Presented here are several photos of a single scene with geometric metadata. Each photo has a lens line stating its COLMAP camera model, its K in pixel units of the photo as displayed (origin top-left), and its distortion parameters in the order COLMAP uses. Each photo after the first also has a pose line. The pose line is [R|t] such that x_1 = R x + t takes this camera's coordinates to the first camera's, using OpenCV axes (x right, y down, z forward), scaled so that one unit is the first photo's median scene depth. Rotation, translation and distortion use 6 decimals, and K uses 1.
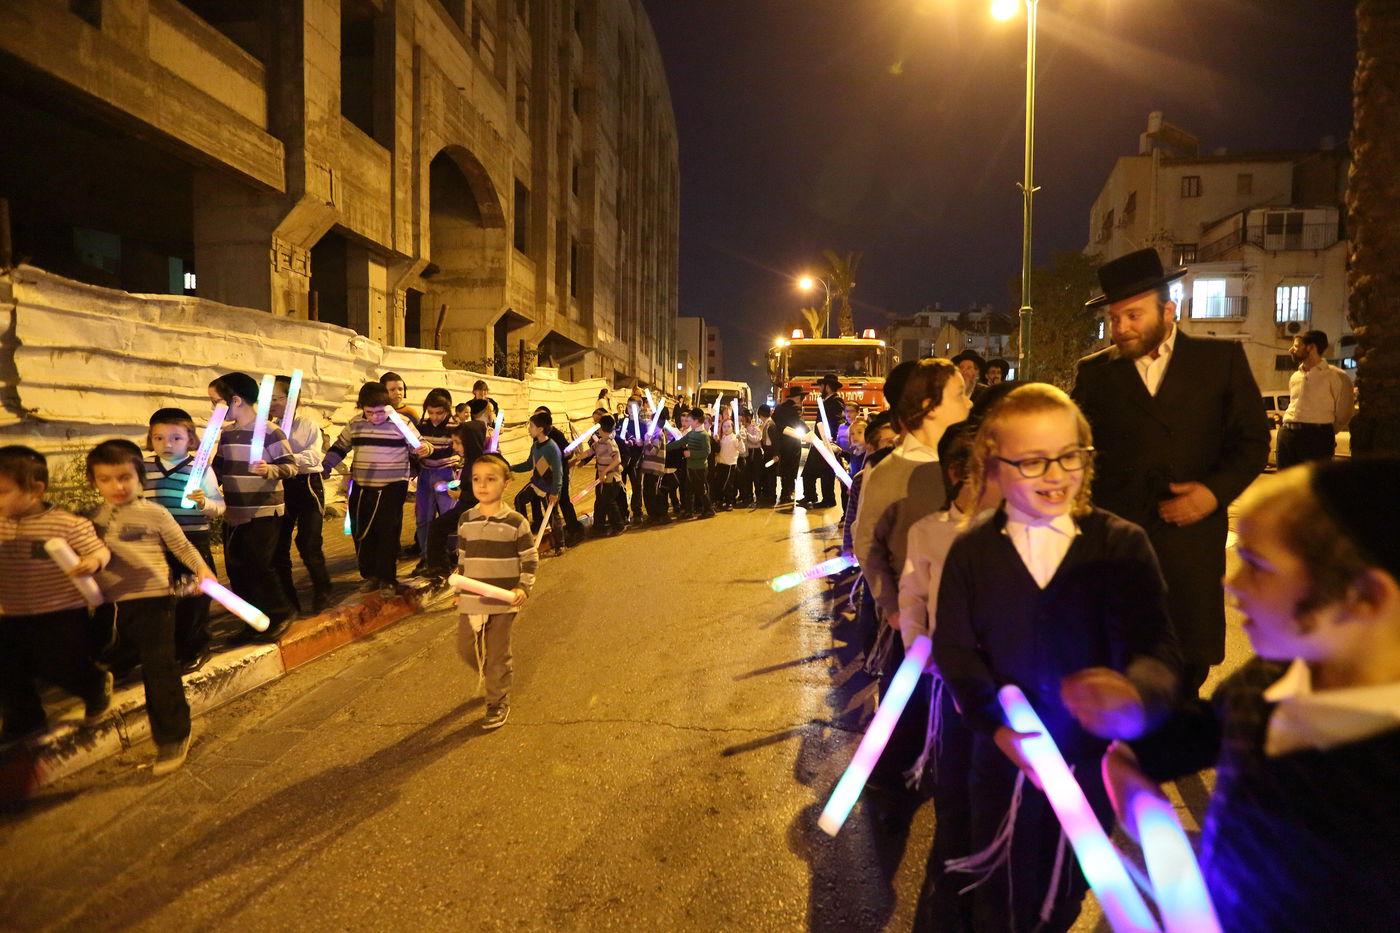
lens RADIAL K [[651.1, 0, 705.6], [0, 651.1, 477.5], [0, 0, 1]] dist [-0.054477, 0.024213]
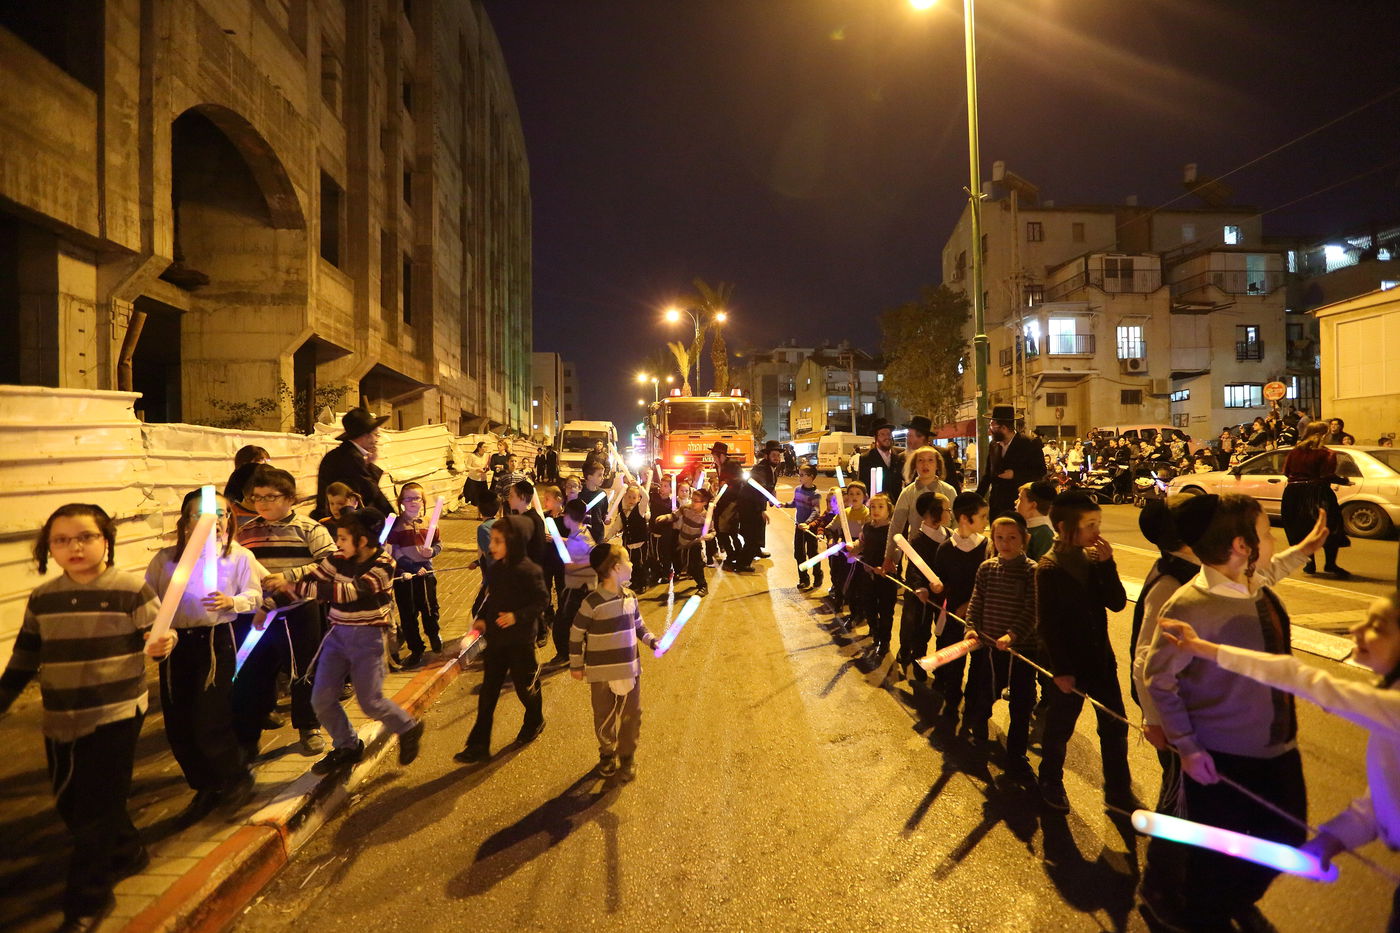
lens RADIAL K [[651.1, 0, 705.6], [0, 651.1, 477.5], [0, 0, 1]] dist [-0.054477, 0.024213]
pose [[0.976234, -0.029926, 0.214644, -0.011754], [0.041429, 0.997925, -0.049290, -0.023817], [-0.212724, 0.057011, 0.975448, 0.116468]]
